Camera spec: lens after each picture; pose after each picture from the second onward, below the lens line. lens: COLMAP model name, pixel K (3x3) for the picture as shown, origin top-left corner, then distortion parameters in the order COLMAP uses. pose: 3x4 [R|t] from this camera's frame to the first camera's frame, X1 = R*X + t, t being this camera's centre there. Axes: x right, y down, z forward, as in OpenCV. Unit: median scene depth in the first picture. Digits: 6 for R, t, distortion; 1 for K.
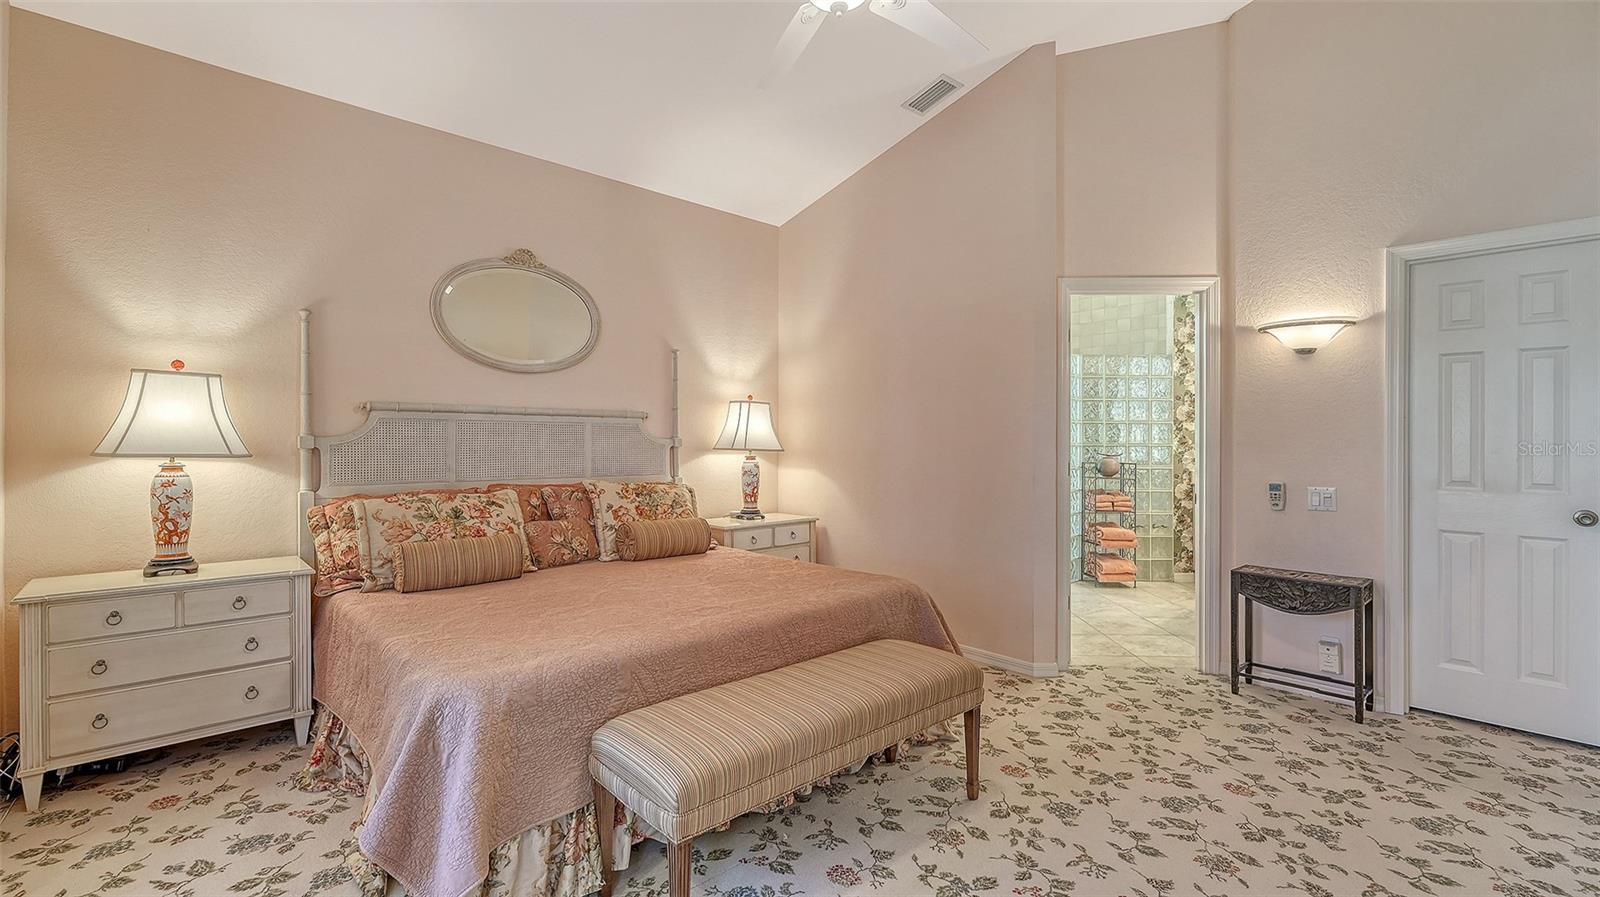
lens RADIAL K [[707.6, 0, 790.6], [0, 707.6, 433.2], [0, 0, 1]] dist [-0.001991, -0.003230]
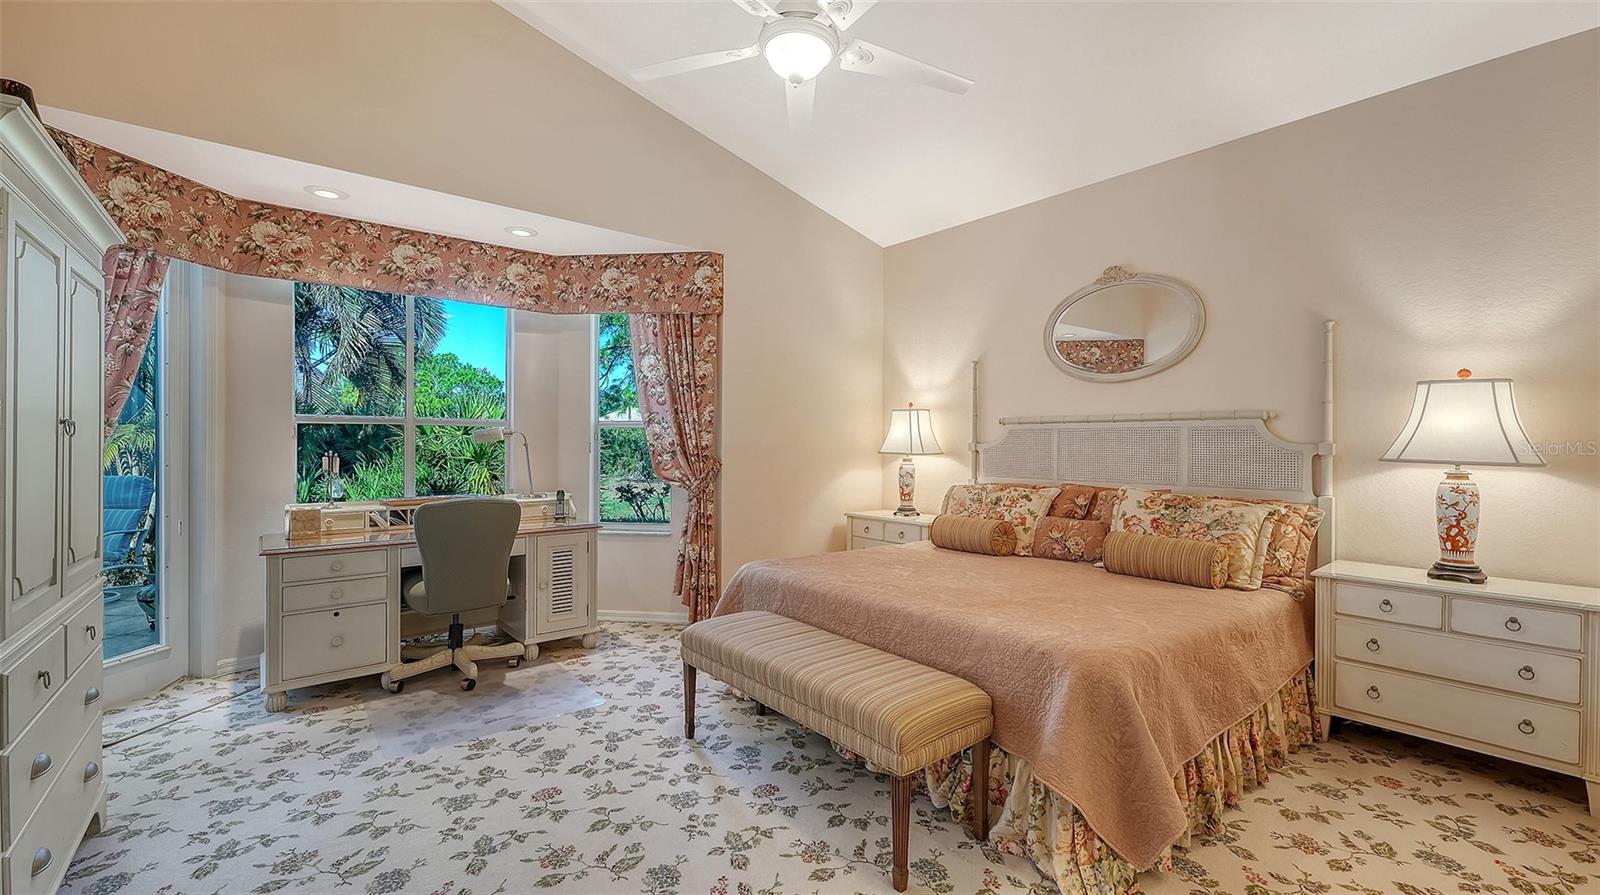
lens RADIAL K [[662.9, 0, 796.5], [0, 662.9, 453.1], [0, 0, 1]] dist [-0.008149, -0.001701]
pose [[-0.087886, 0.009137, -0.996089, 0.207070], [0.007124, 0.999938, 0.008543, 0.003086], [0.996105, -0.006346, -0.087945, 0.195160]]
